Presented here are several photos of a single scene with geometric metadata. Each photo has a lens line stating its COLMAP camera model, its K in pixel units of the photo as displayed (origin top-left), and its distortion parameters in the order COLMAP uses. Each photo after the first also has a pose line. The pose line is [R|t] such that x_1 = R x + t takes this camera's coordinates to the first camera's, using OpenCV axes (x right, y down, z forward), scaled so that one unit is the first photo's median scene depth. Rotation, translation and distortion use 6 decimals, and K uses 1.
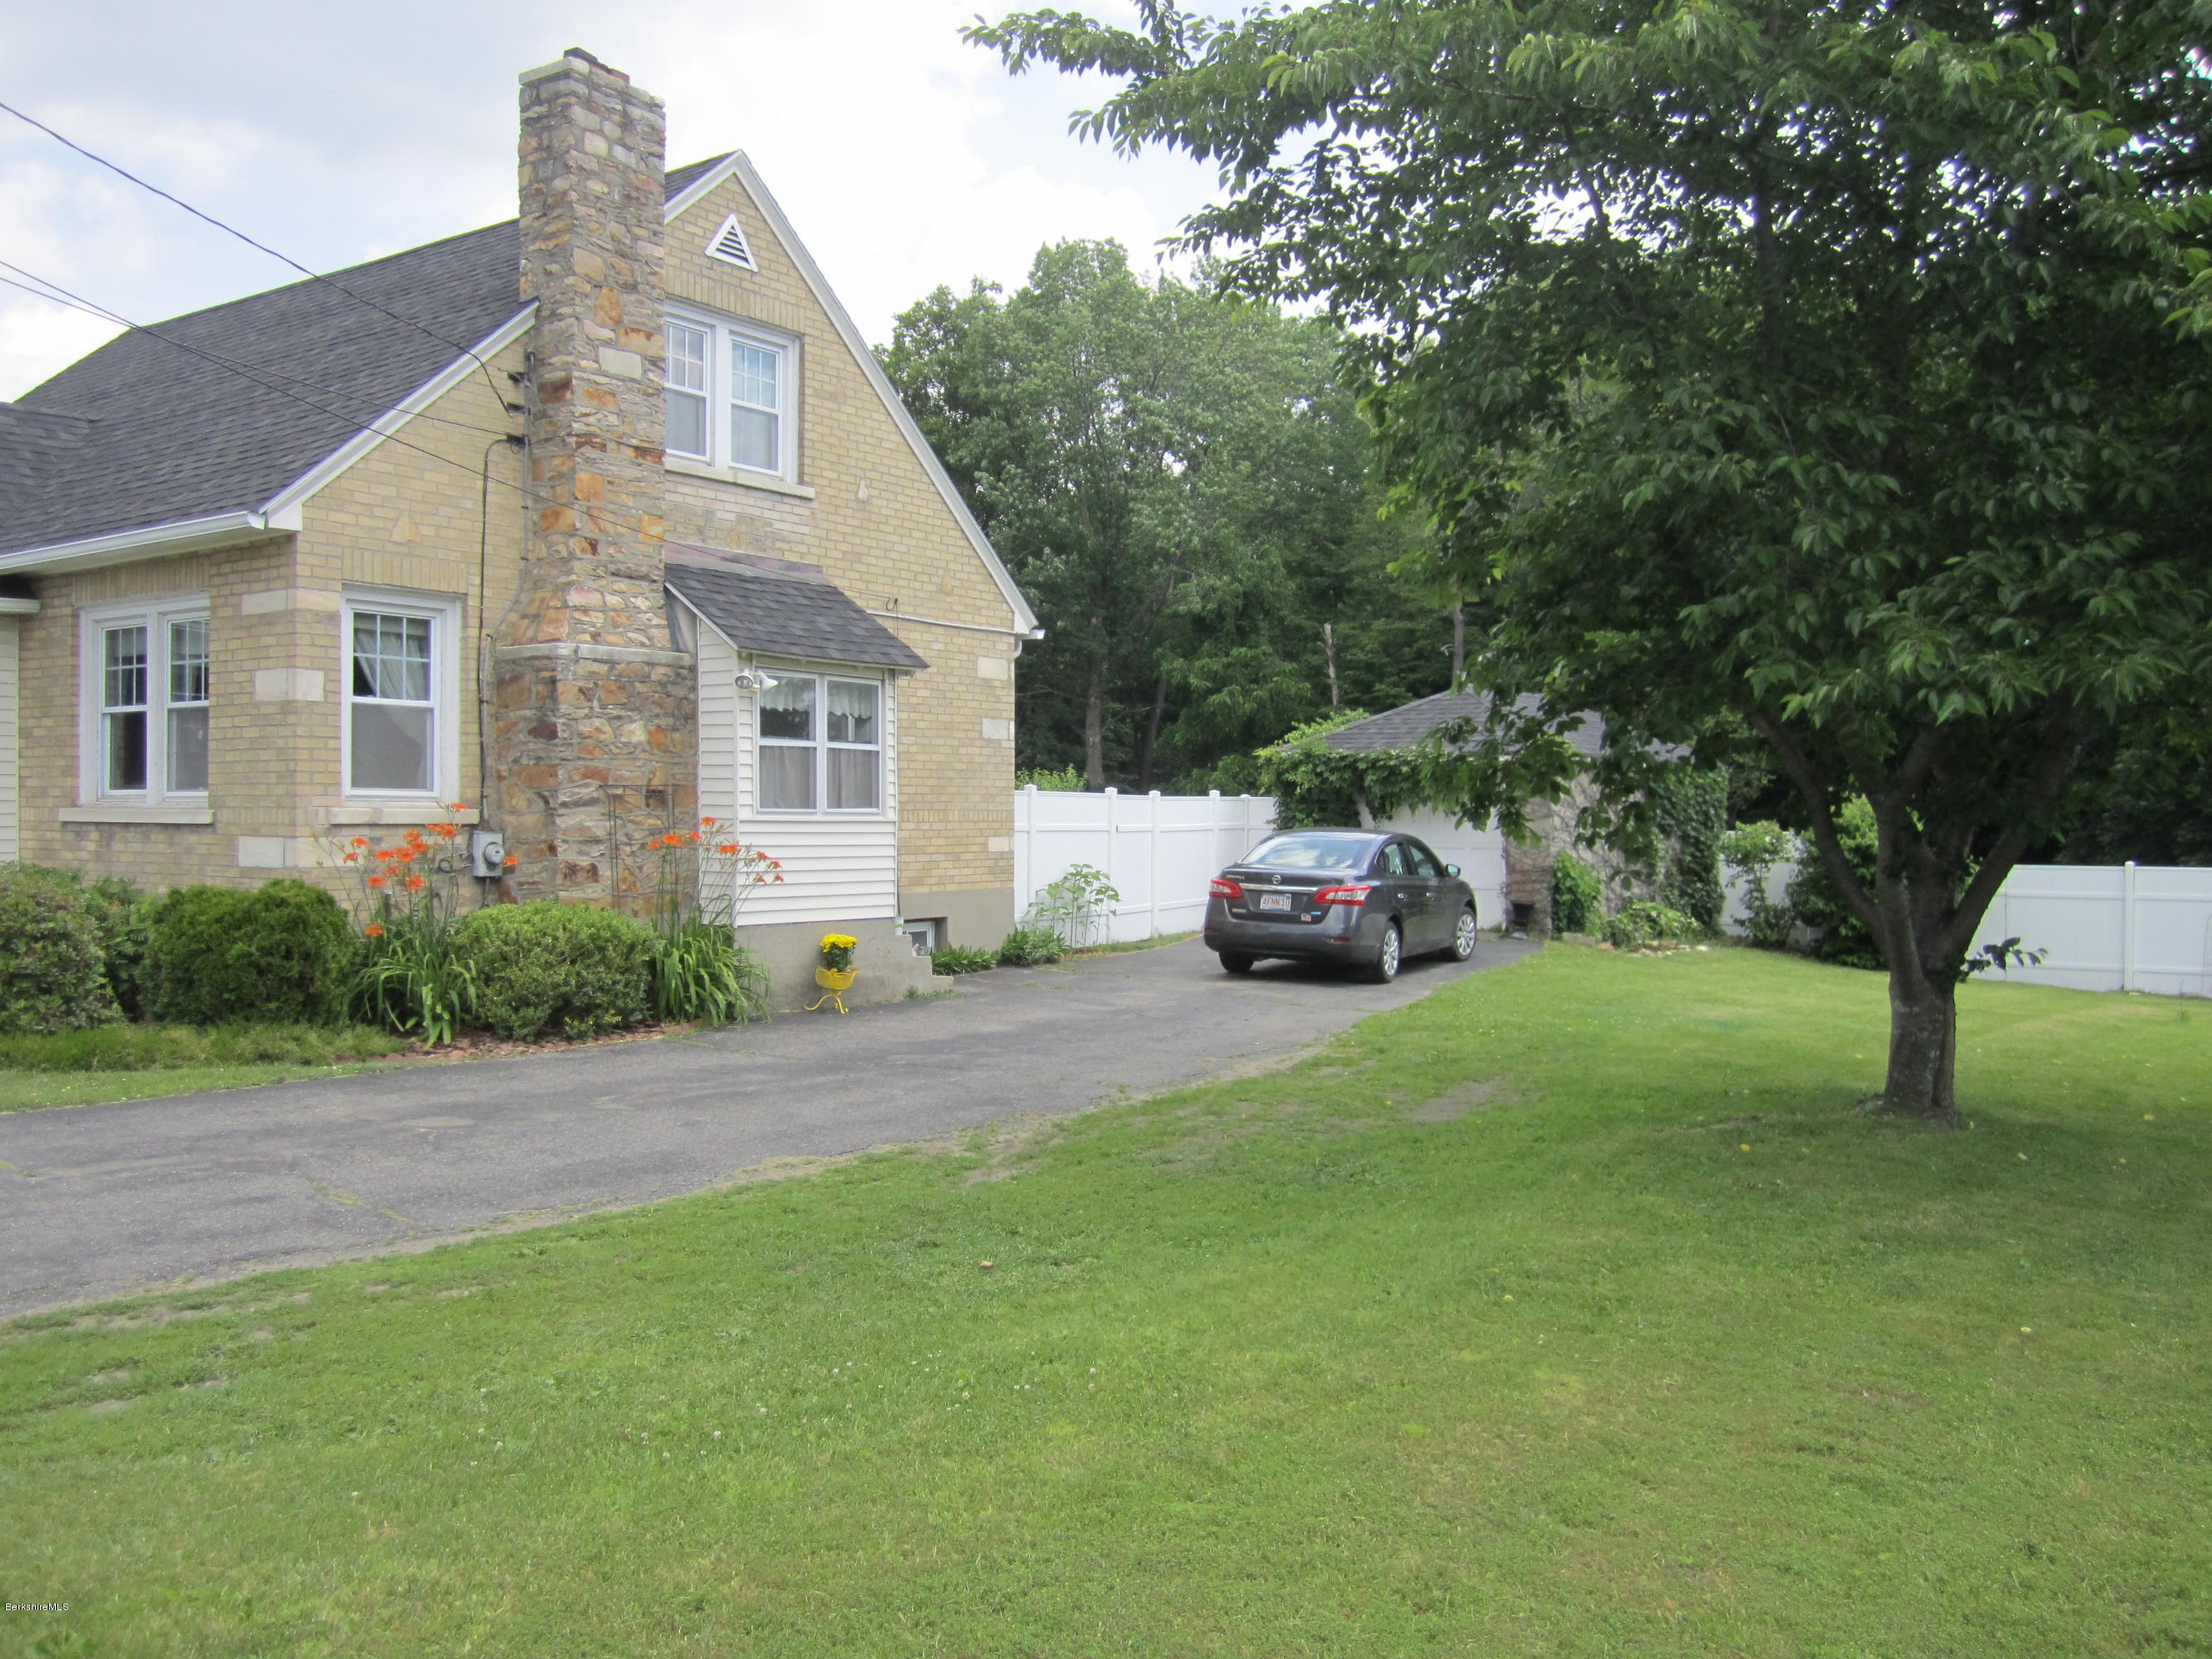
lens RADIAL K [[1833.4, 0, 1106.5], [0, 1833.4, 826.5], [0, 0, 1]] dist [-0.056883, 0.028242]
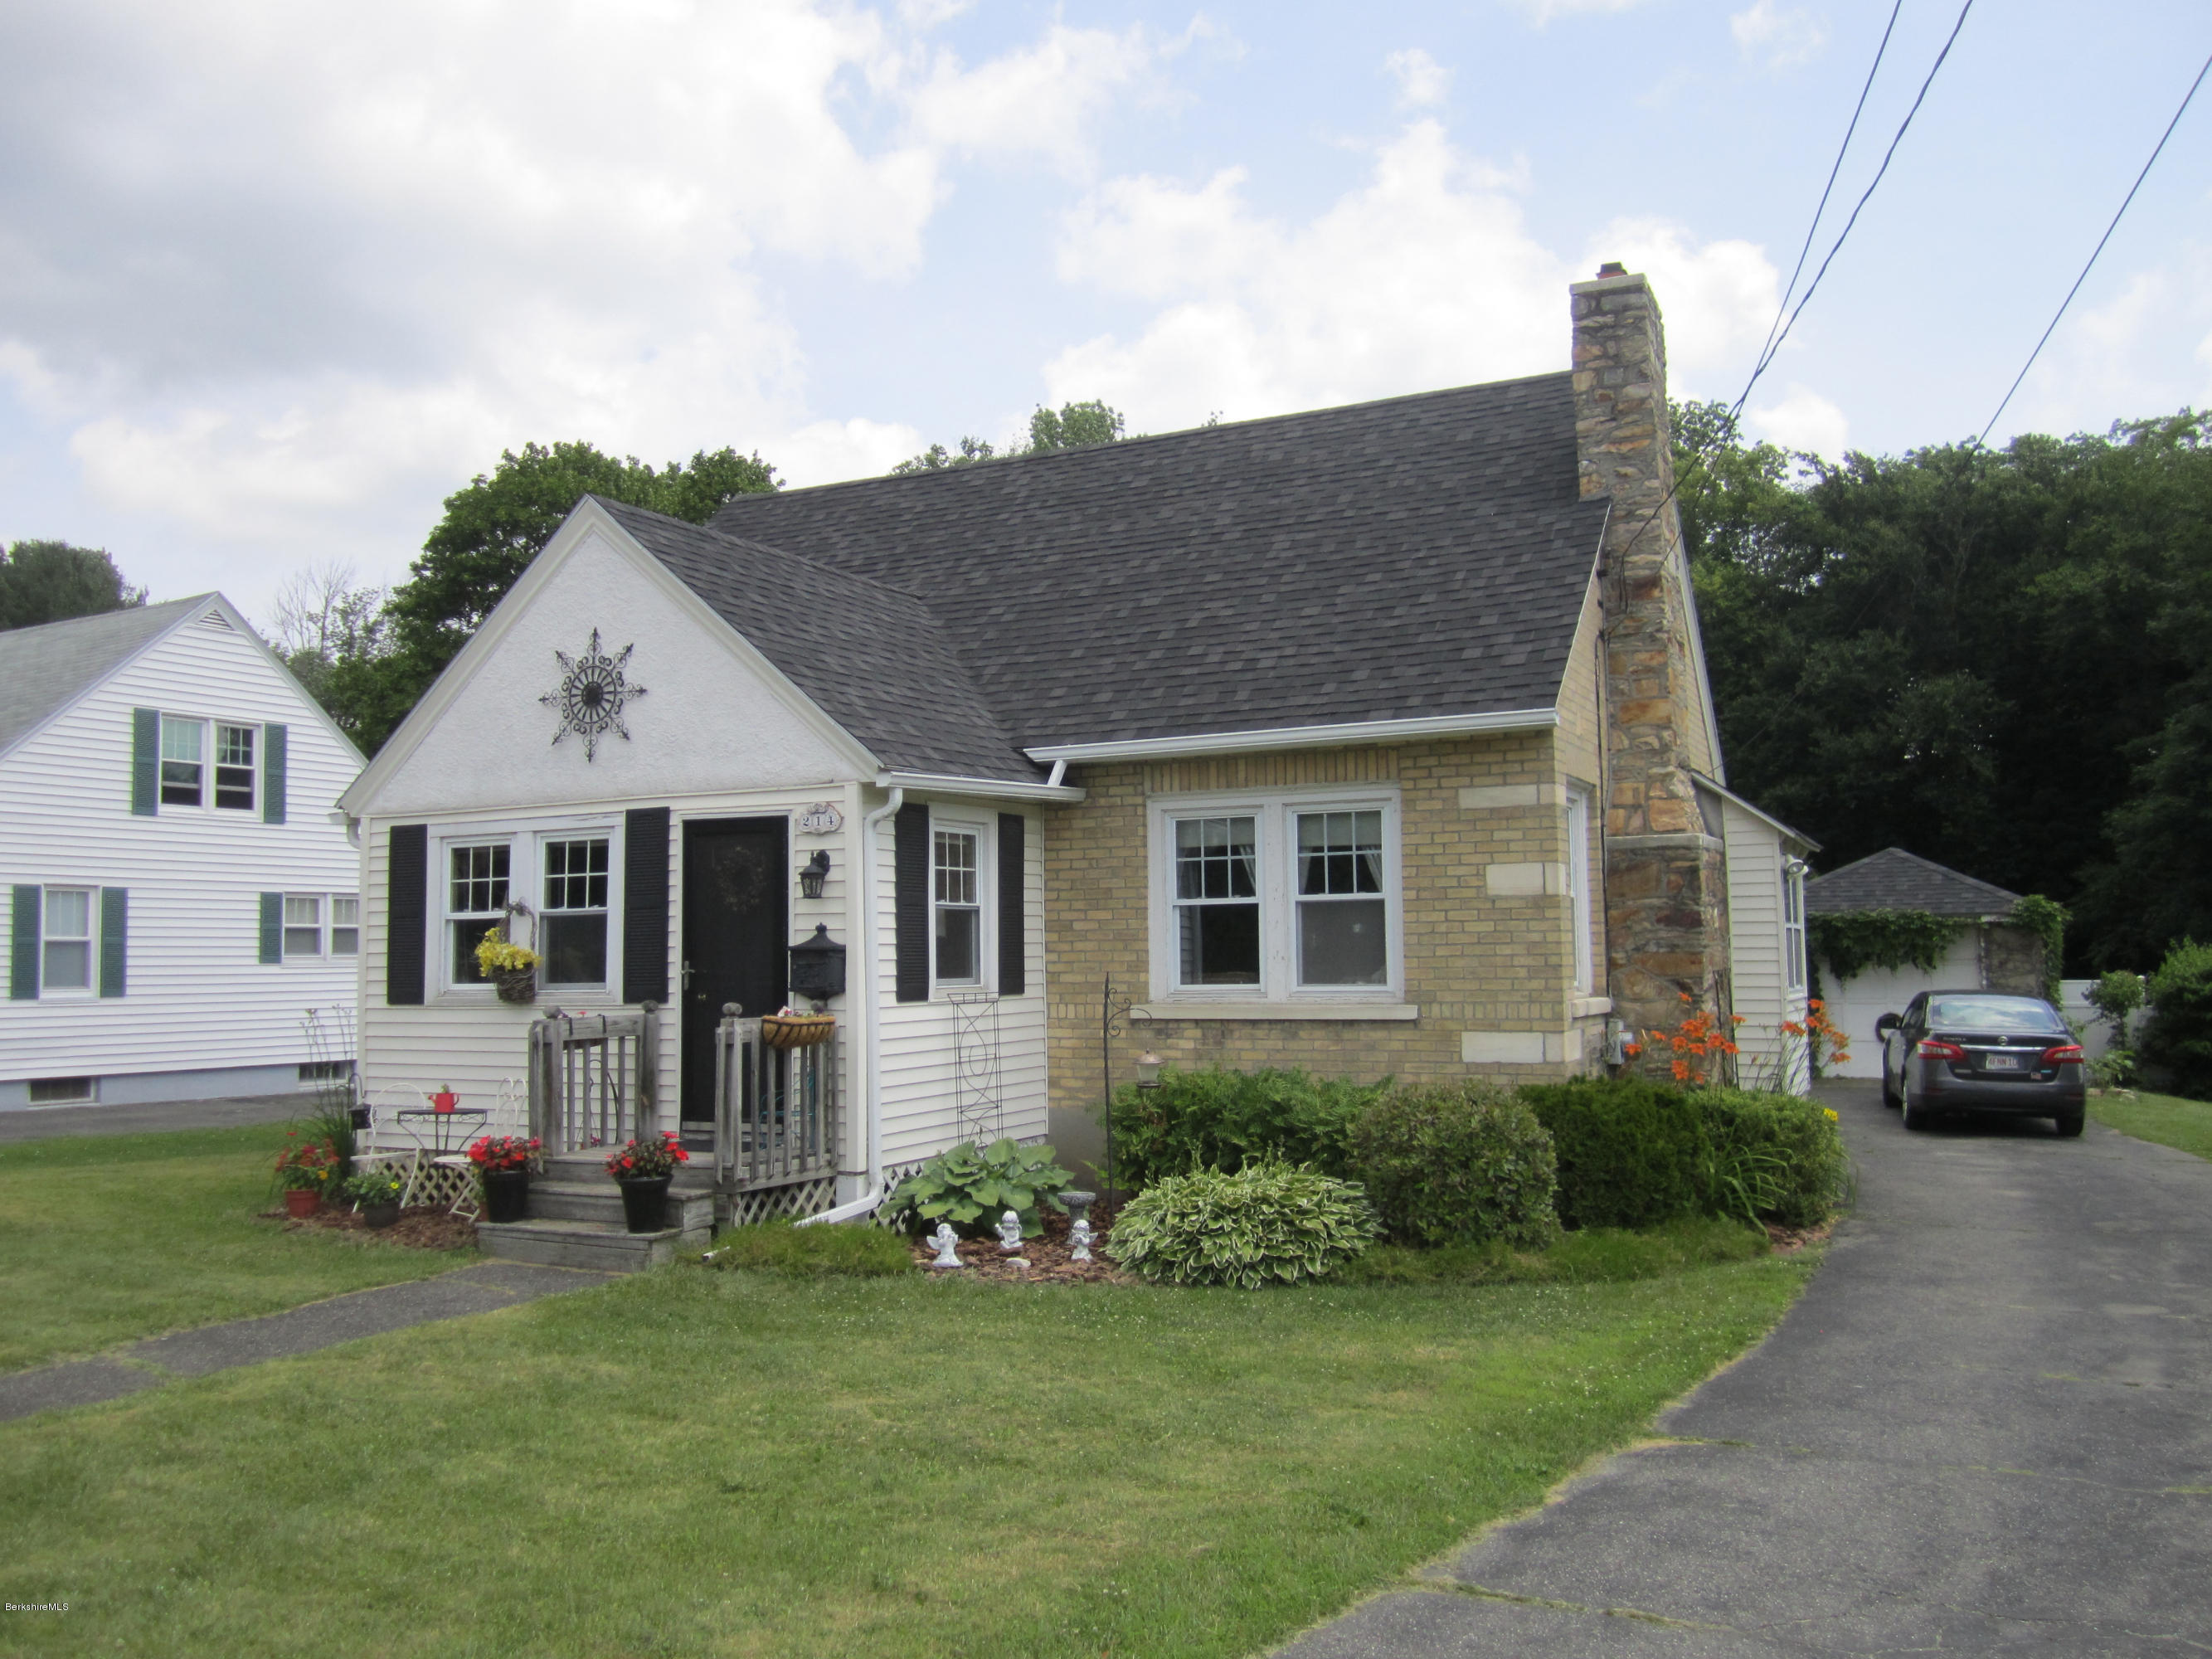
lens RADIAL K [[1833.4, 0, 1115.5], [0, 1833.4, 814.7], [0, 0, 1]] dist [-0.056883, 0.028242]
pose [[0.992117, -0.007689, 0.125081, -0.723251], [0.018440, 0.996208, -0.085028, -0.028807], [-0.123952, 0.086664, 0.988496, 0.025221]]
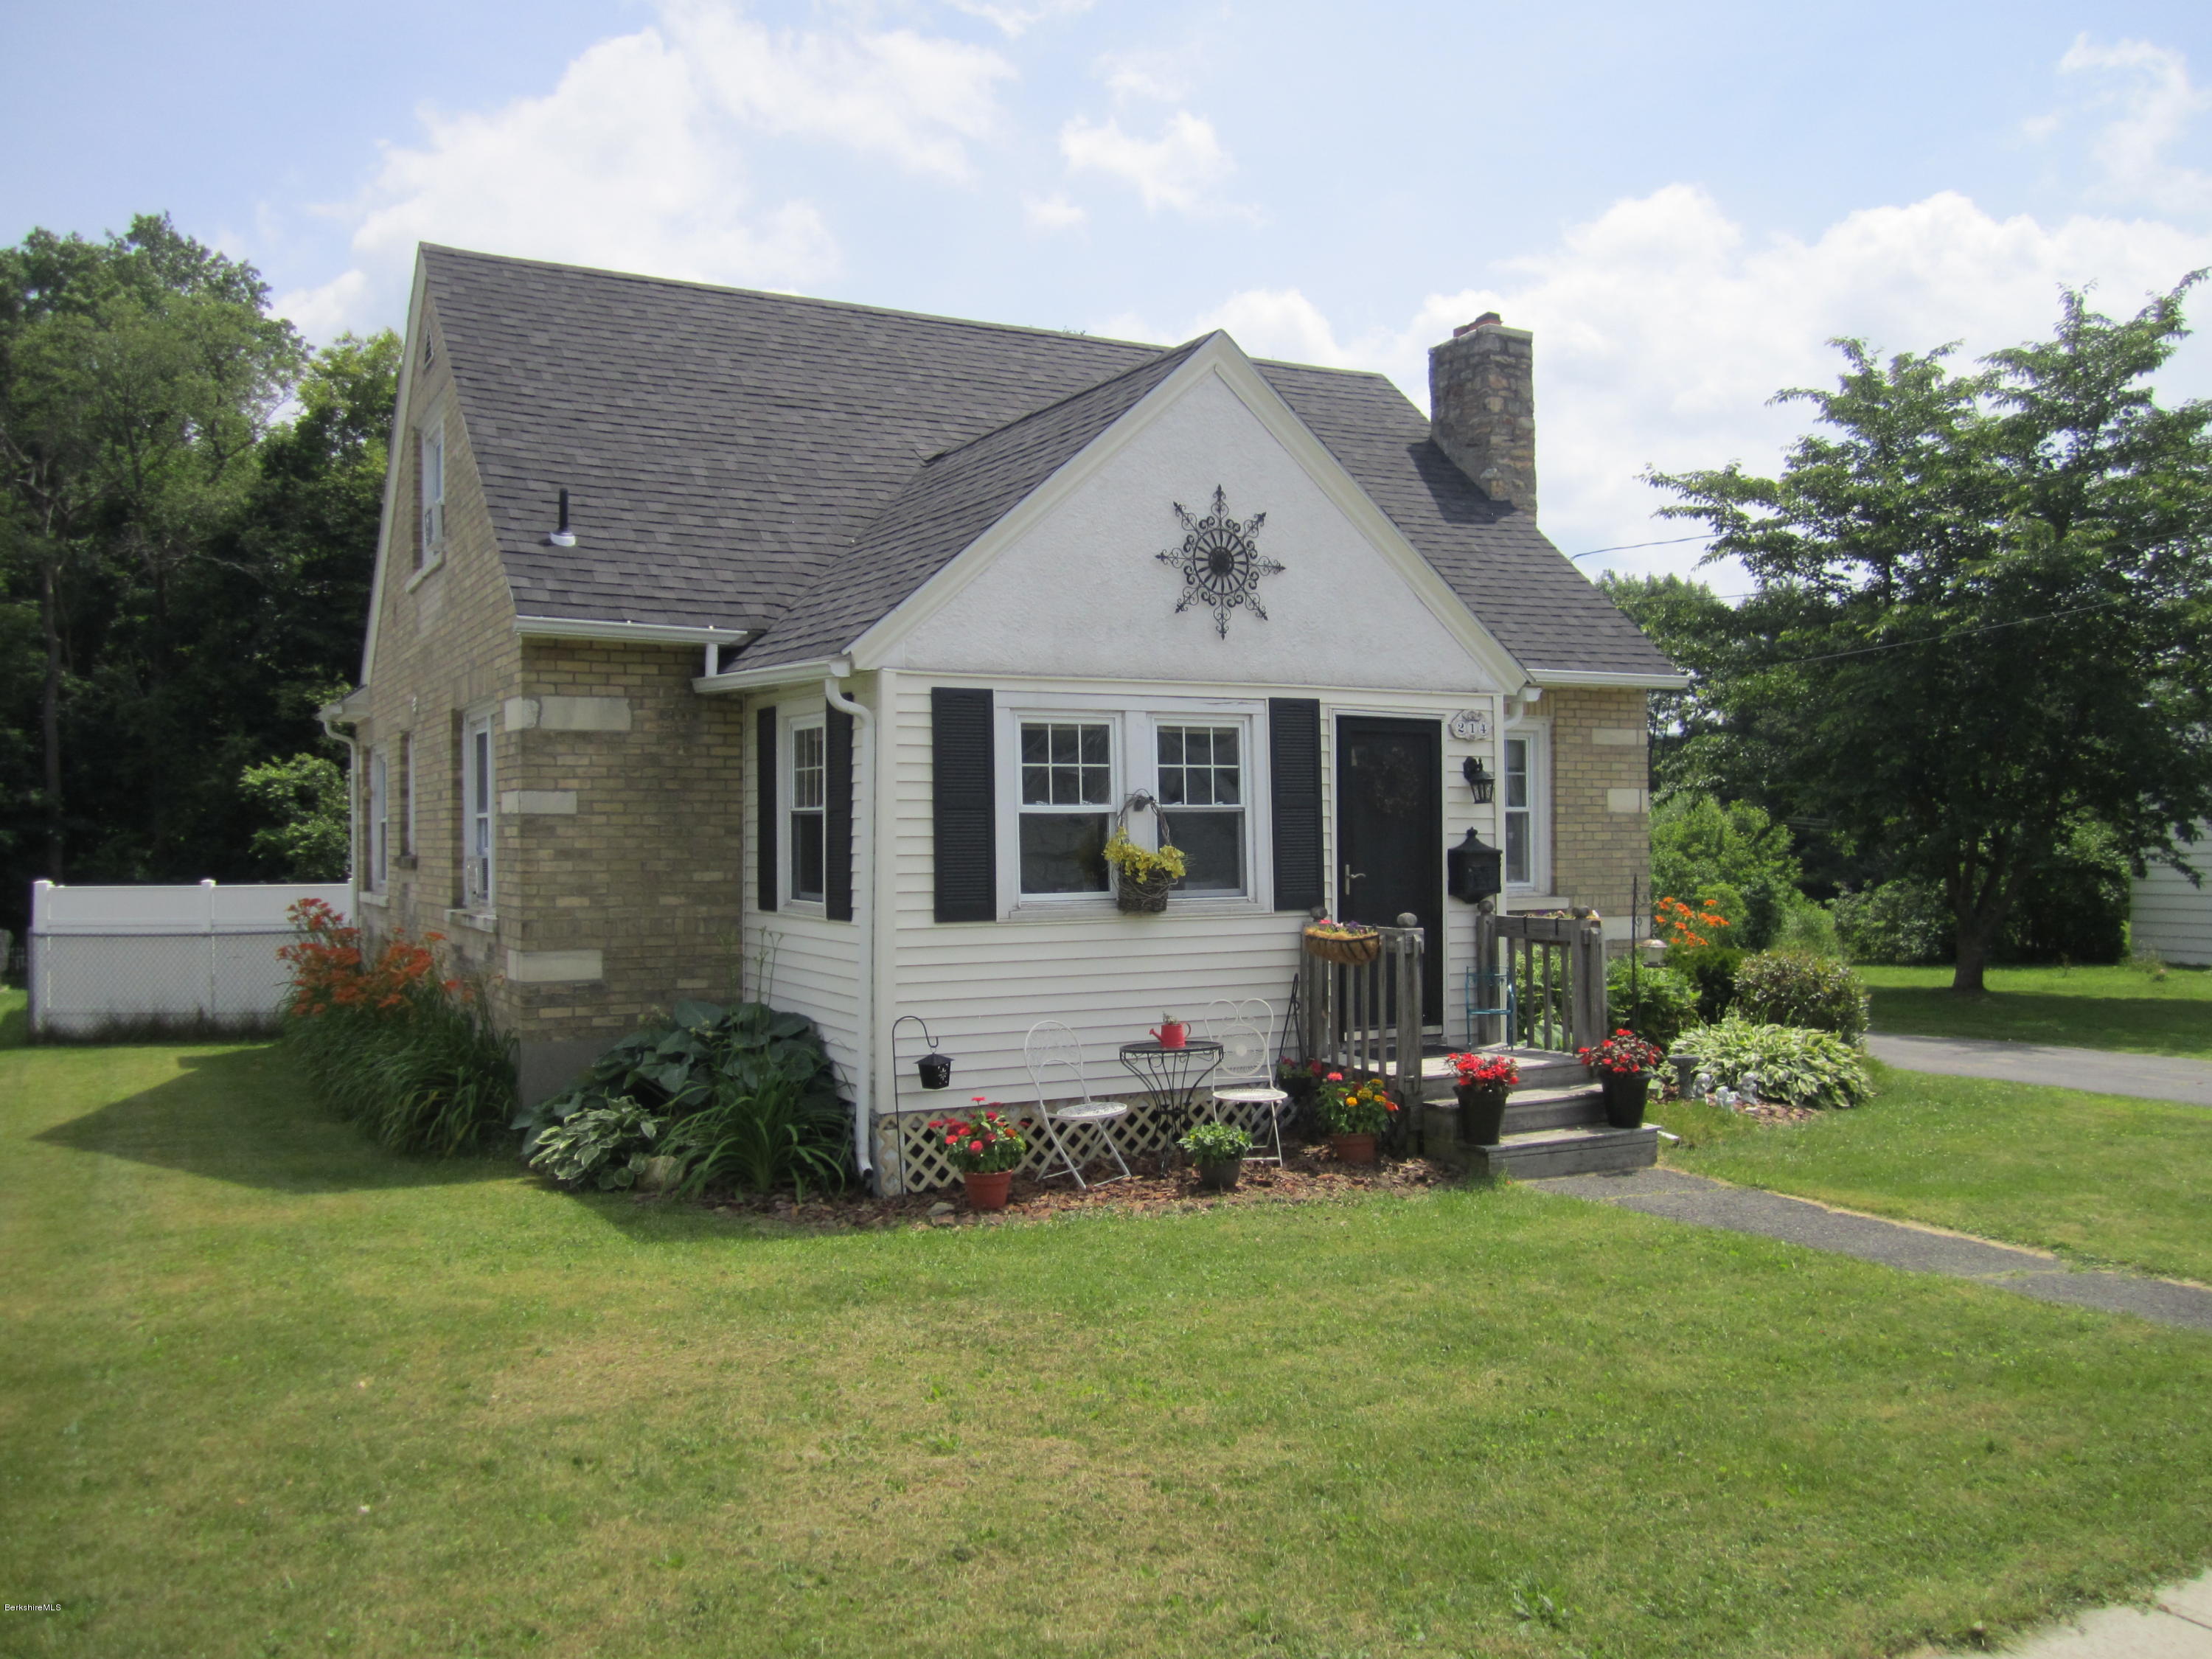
lens RADIAL K [[1833.3, 0, 1113.3], [0, 1833.3, 843.8], [0, 0, 1]] dist [-0.056883, 0.028242]
pose [[0.463313, -0.010280, 0.886135, -1.599951], [0.014537, 0.999886, 0.003999, -0.051125], [-0.886075, 0.011029, 0.463410, 0.623816]]
